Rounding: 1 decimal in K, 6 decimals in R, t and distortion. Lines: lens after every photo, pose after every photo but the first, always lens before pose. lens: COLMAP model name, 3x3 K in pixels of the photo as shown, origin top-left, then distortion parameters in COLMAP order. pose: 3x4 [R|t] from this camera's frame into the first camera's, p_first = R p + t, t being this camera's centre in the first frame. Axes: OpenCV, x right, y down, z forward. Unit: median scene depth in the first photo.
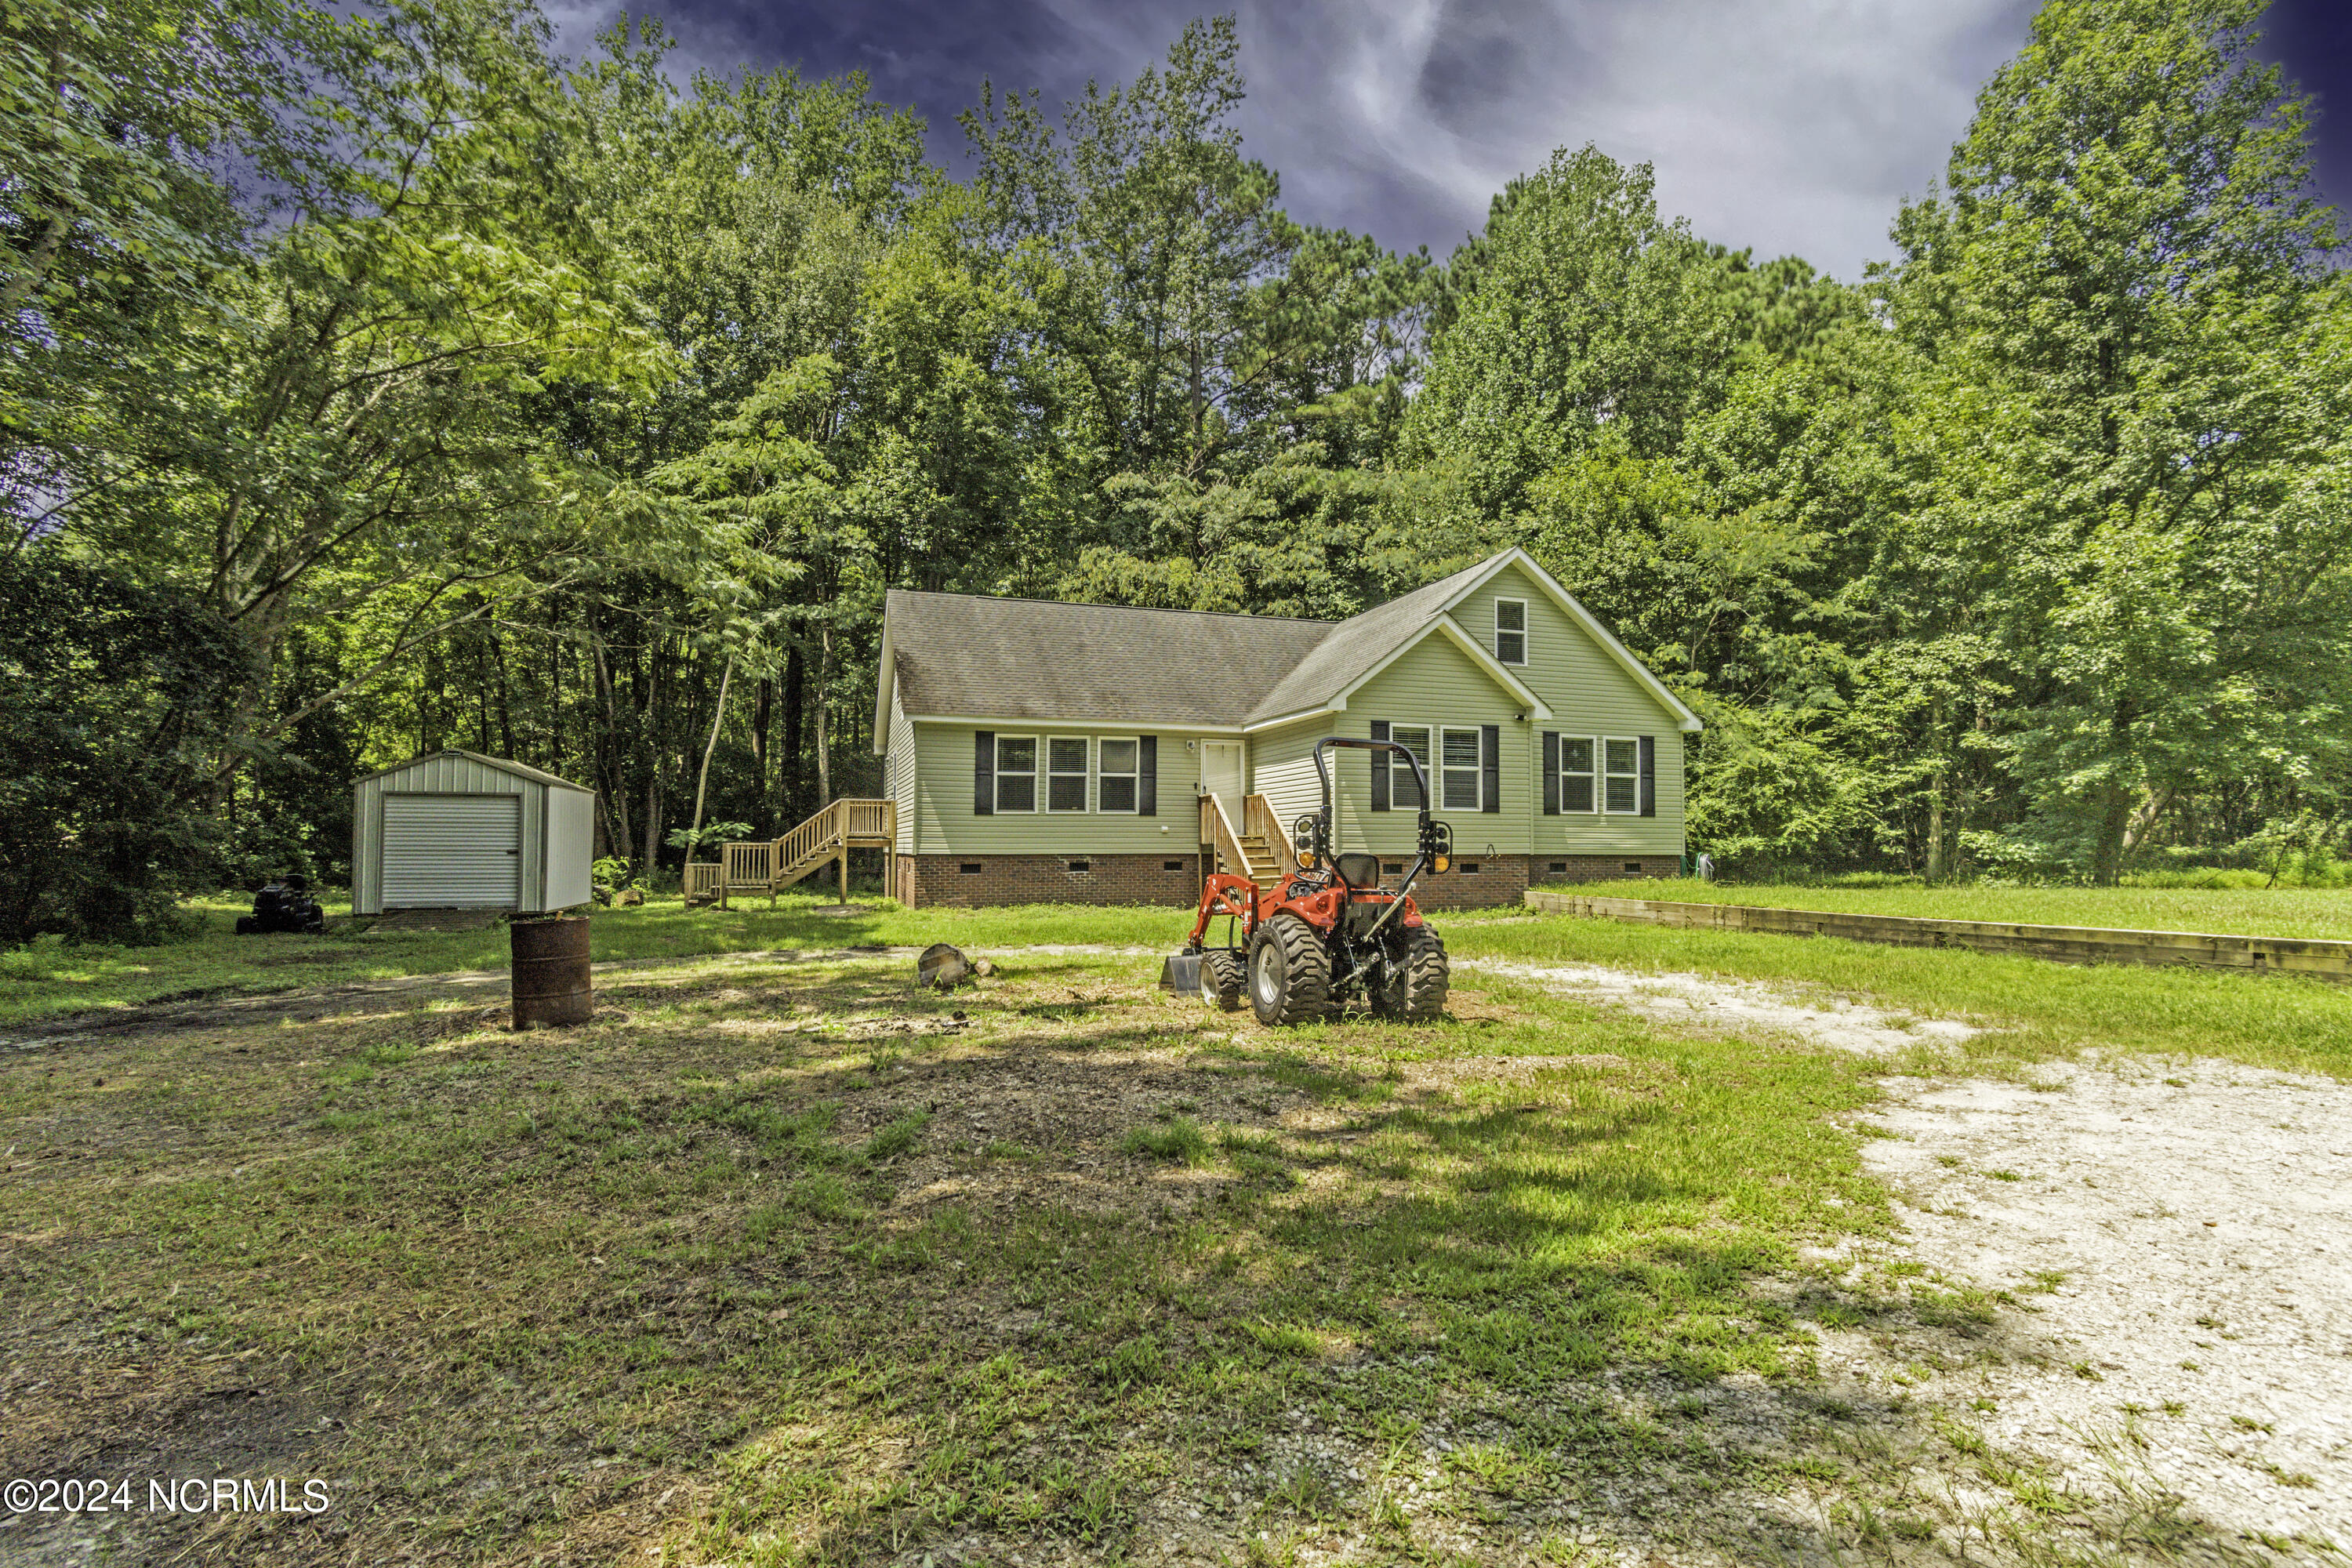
lens RADIAL K [[1135.3, 0, 1218.3], [0, 1135.3, 786.8], [0, 0, 1]] dist [0.000297, 0.000149]
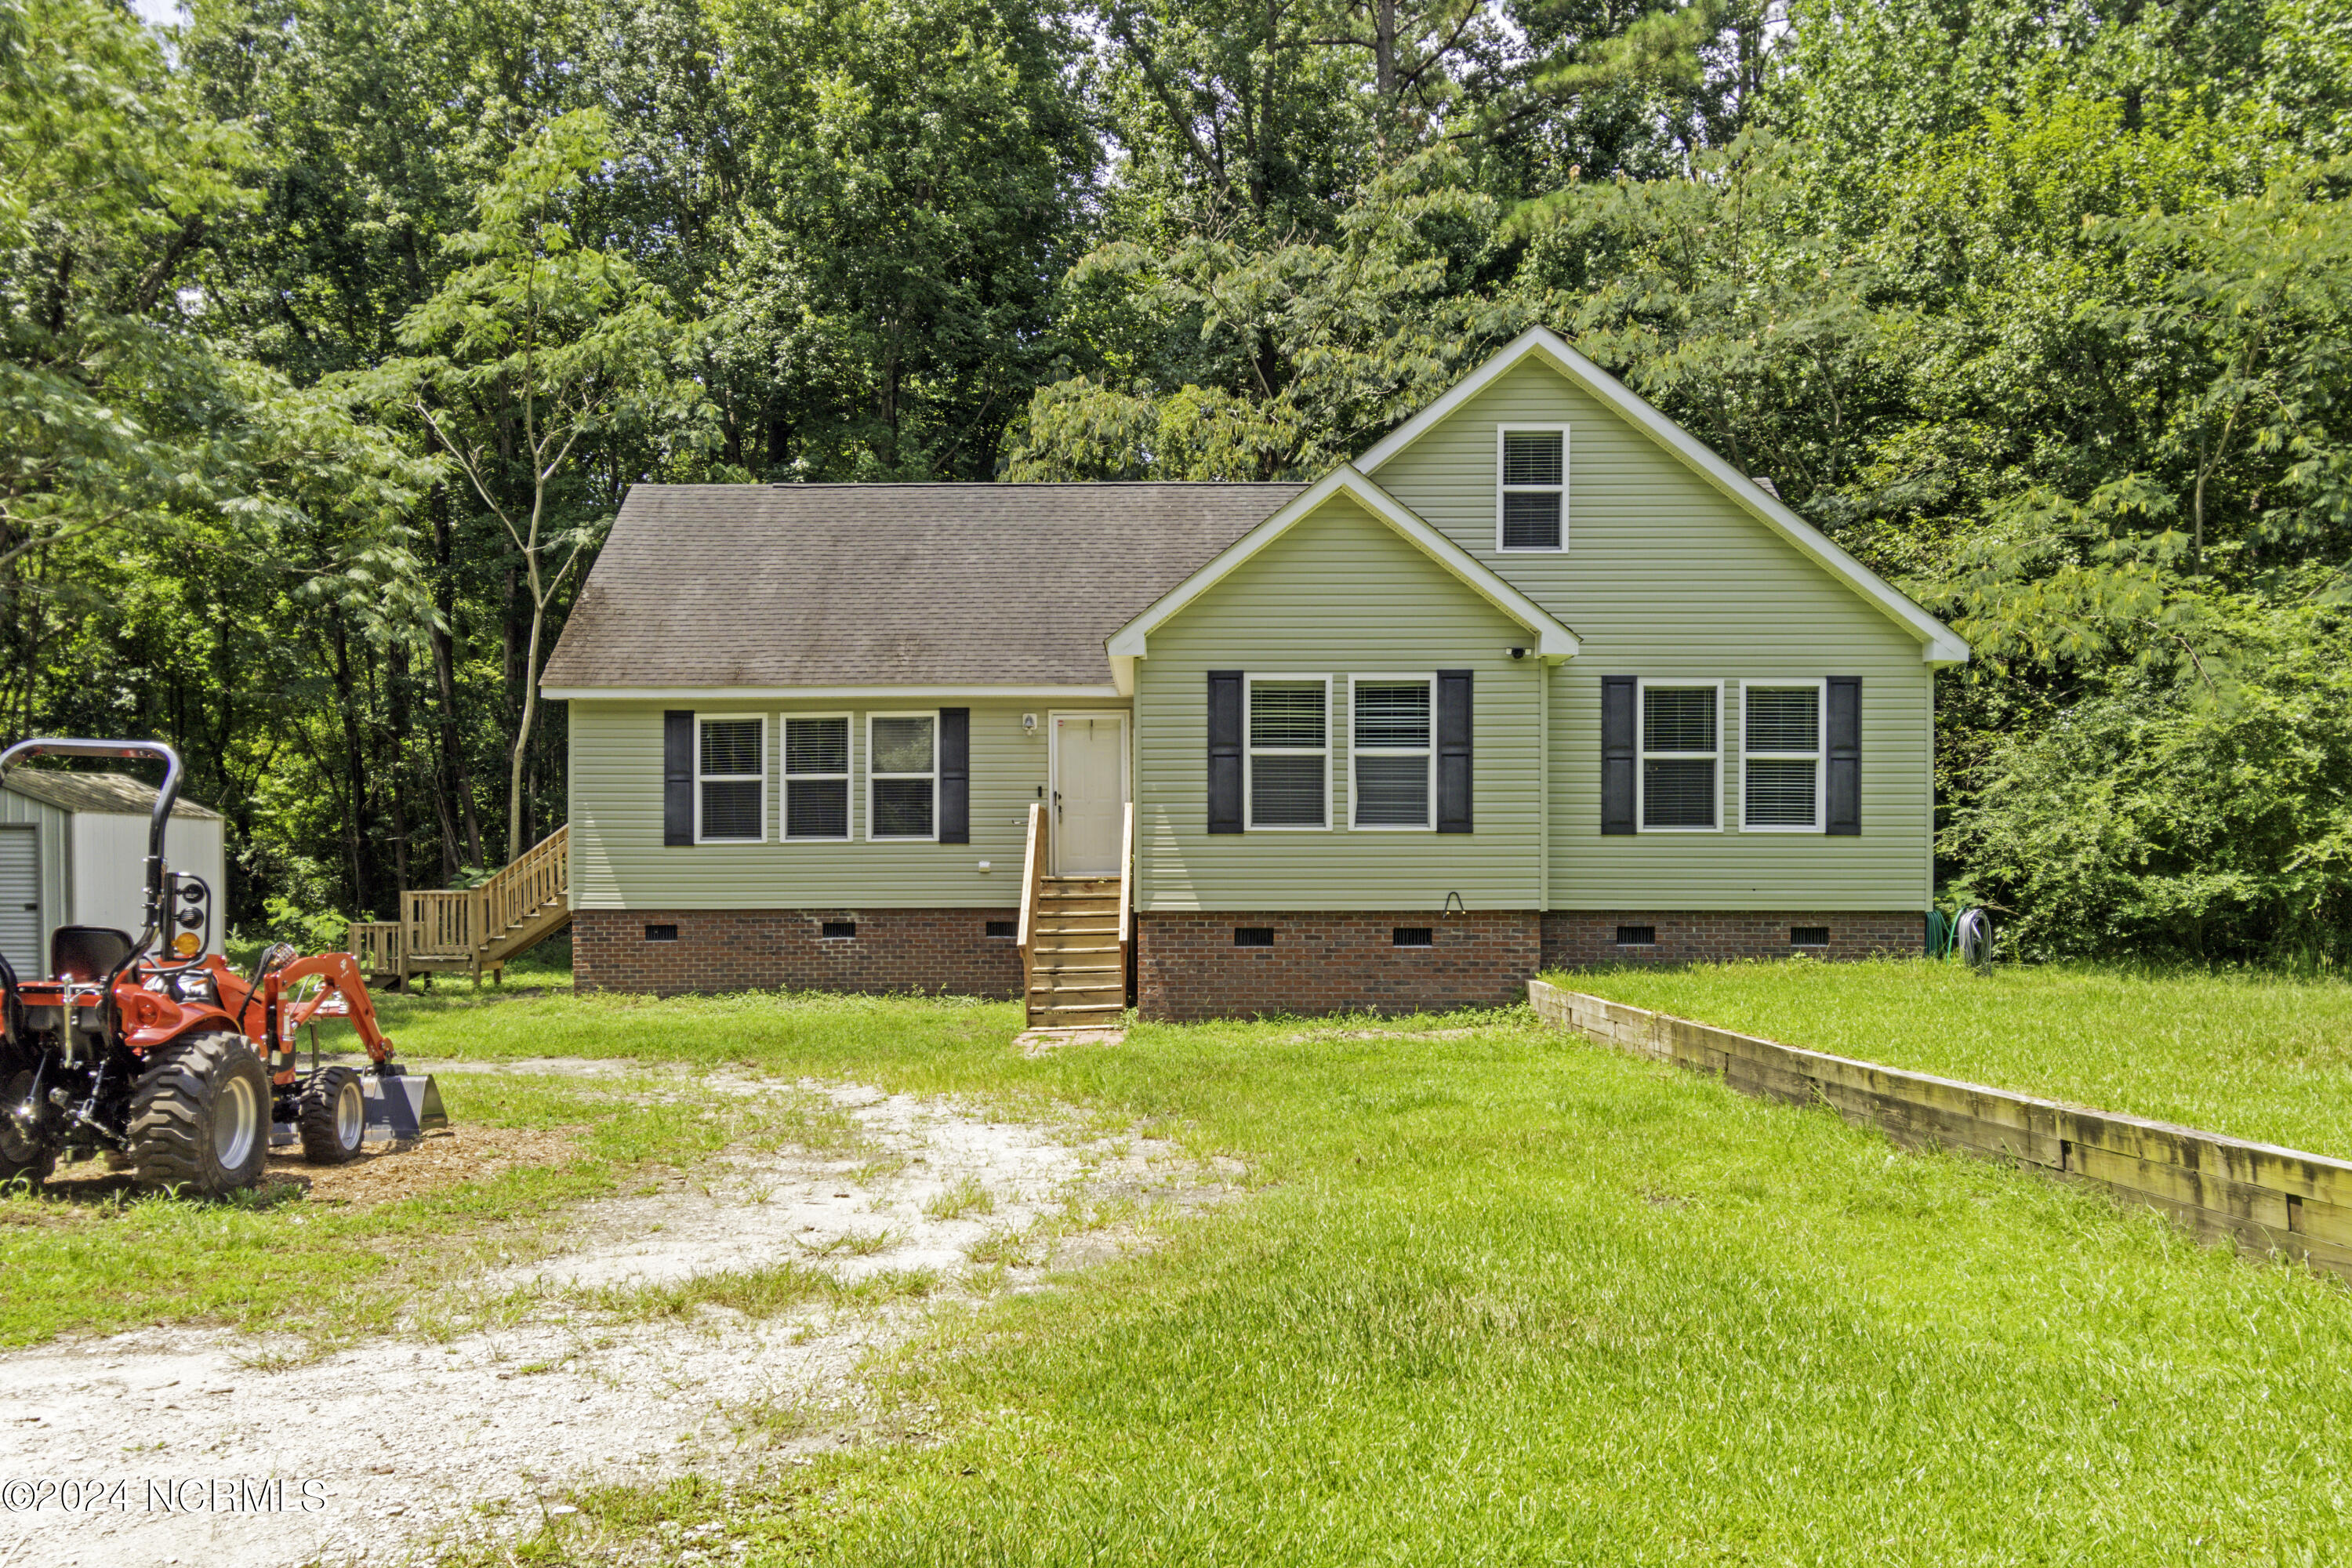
lens RADIAL K [[1998.9, 0, 1185.3], [0, 1998.9, 875.8], [0, 0, 1]] dist [0.006554, 0.010067]
pose [[0.943018, -0.004810, -0.332707, 0.402308], [0.020815, 0.998790, 0.044557, -0.001715], [0.332090, -0.048943, 0.941977, 0.060888]]
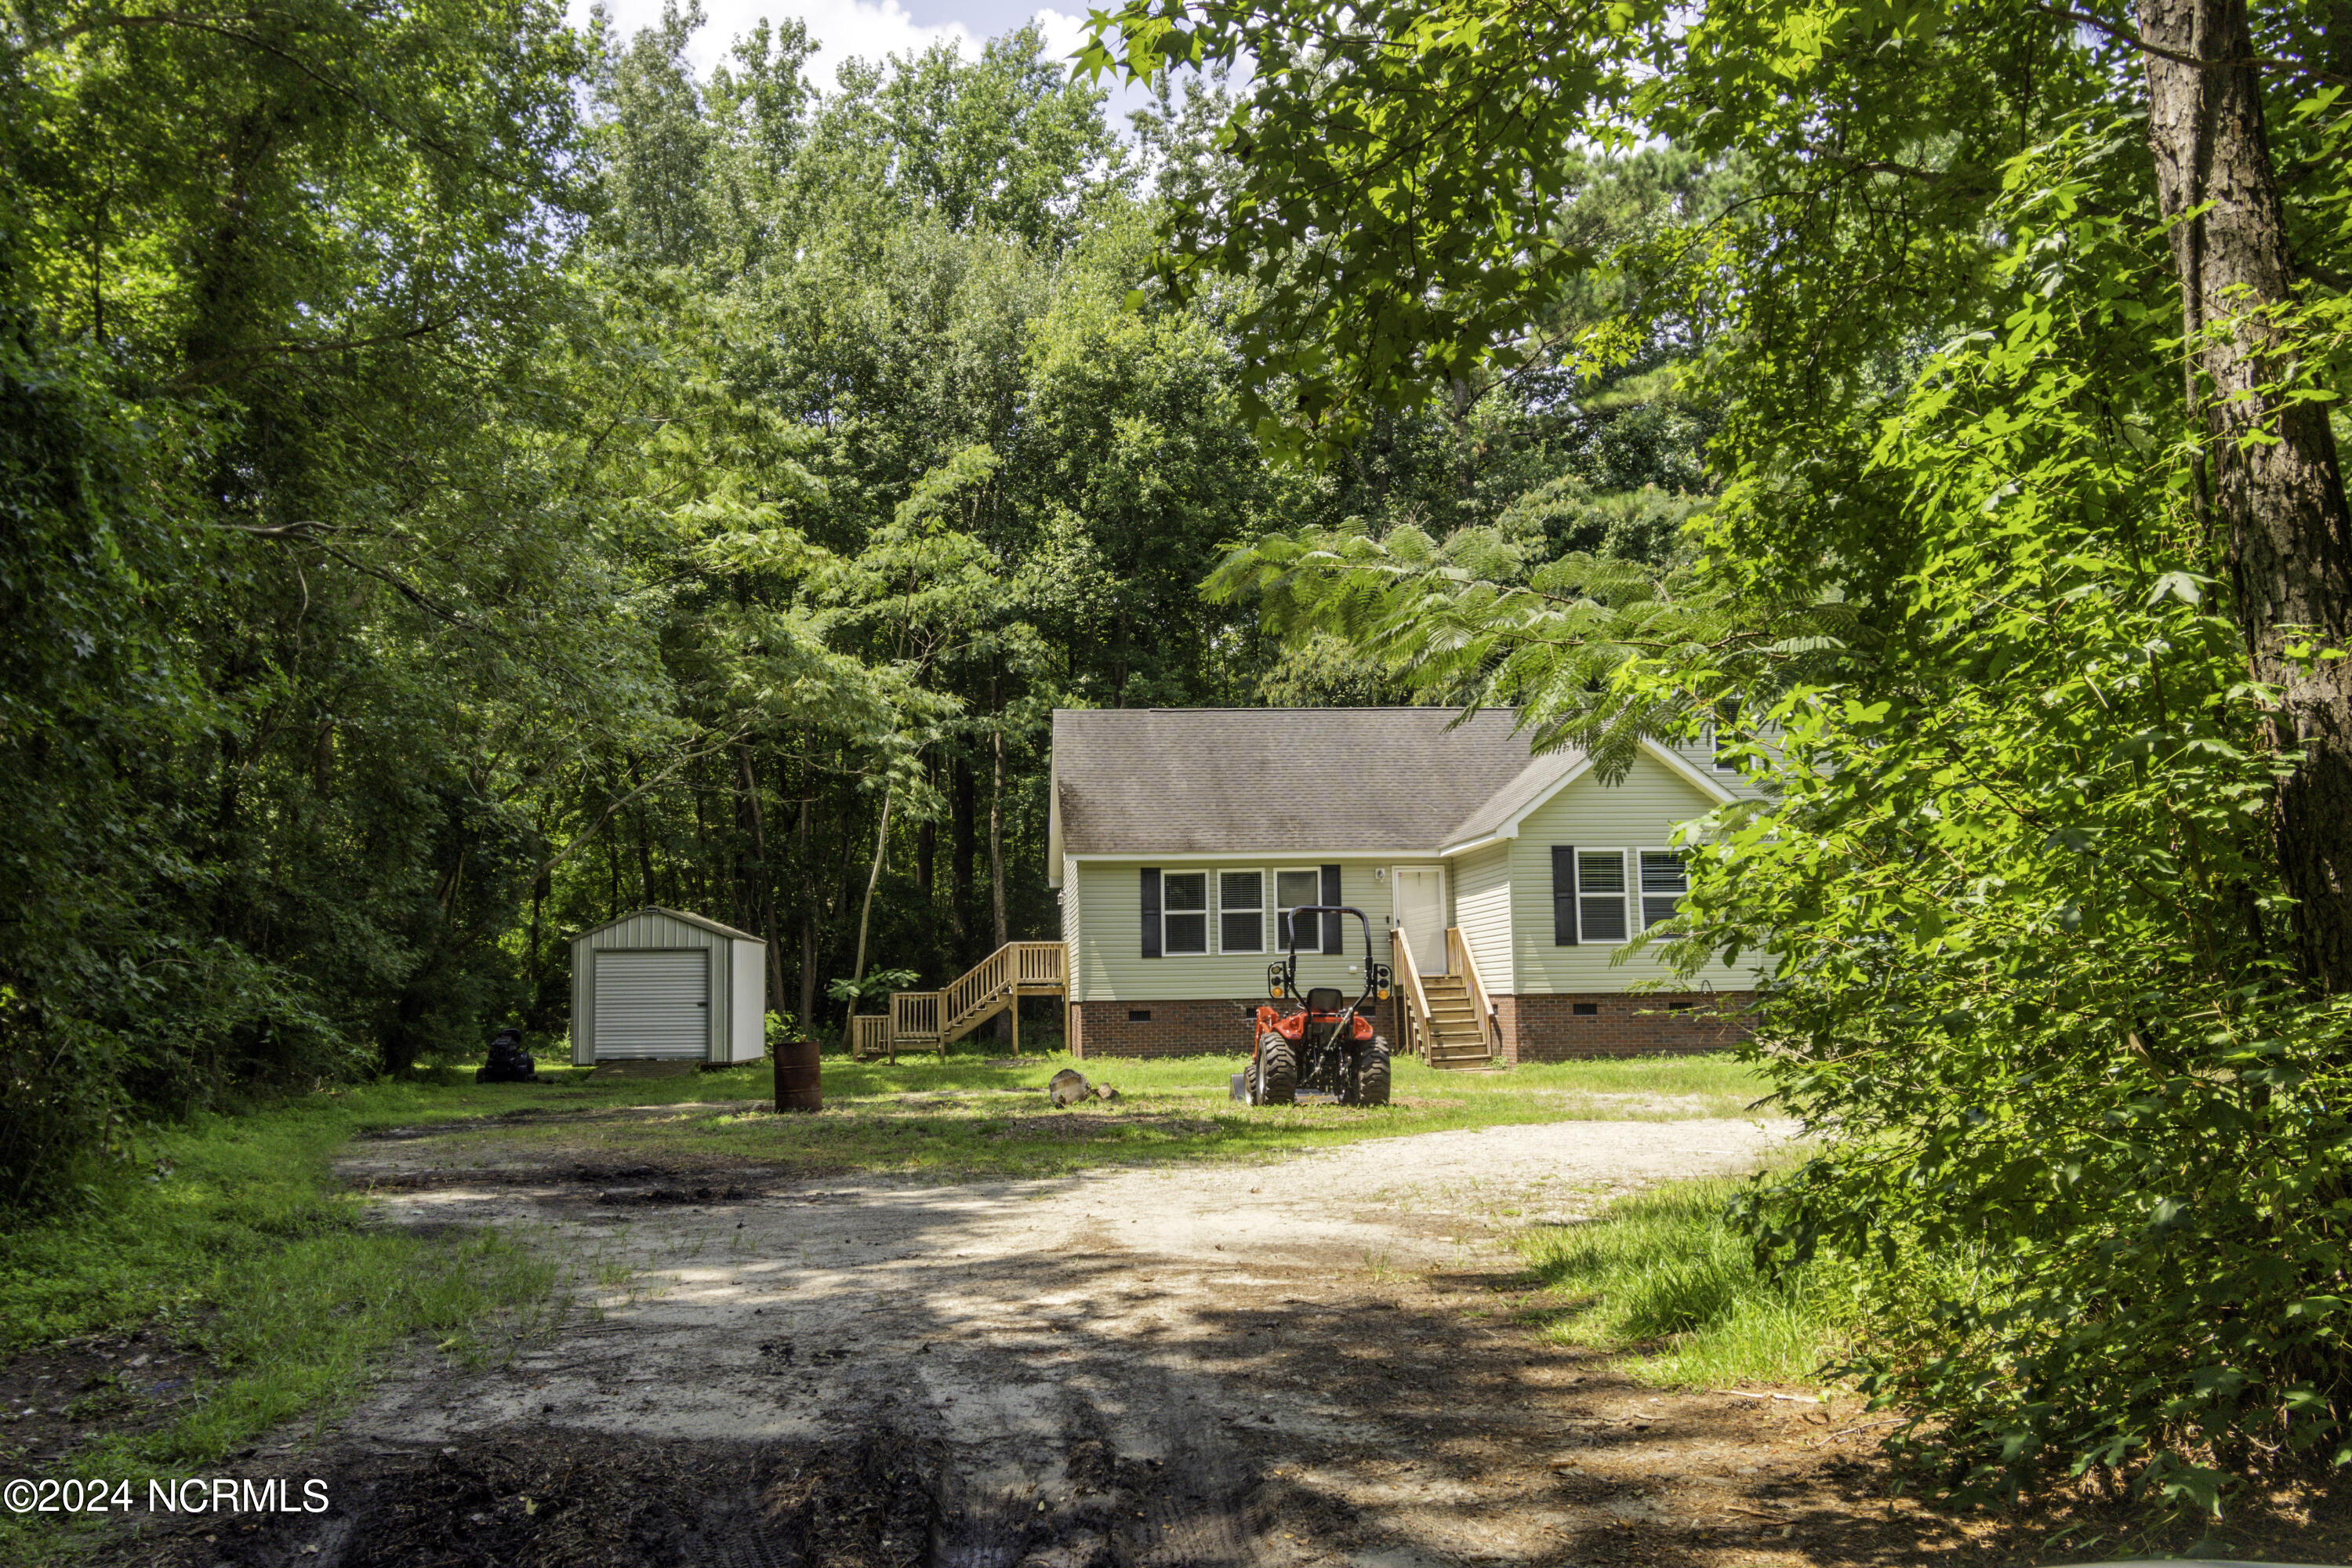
lens RADIAL K [[1947.4, 0, 1176.0], [0, 1947.4, 784.0], [0, 0, 1]] dist [0.014814, 0.001856]
pose [[0.967139, -0.042946, -0.250595, 0.211554], [0.028841, 0.997800, -0.059691, -0.020811], [0.252607, 0.050503, 0.966250, -0.526907]]
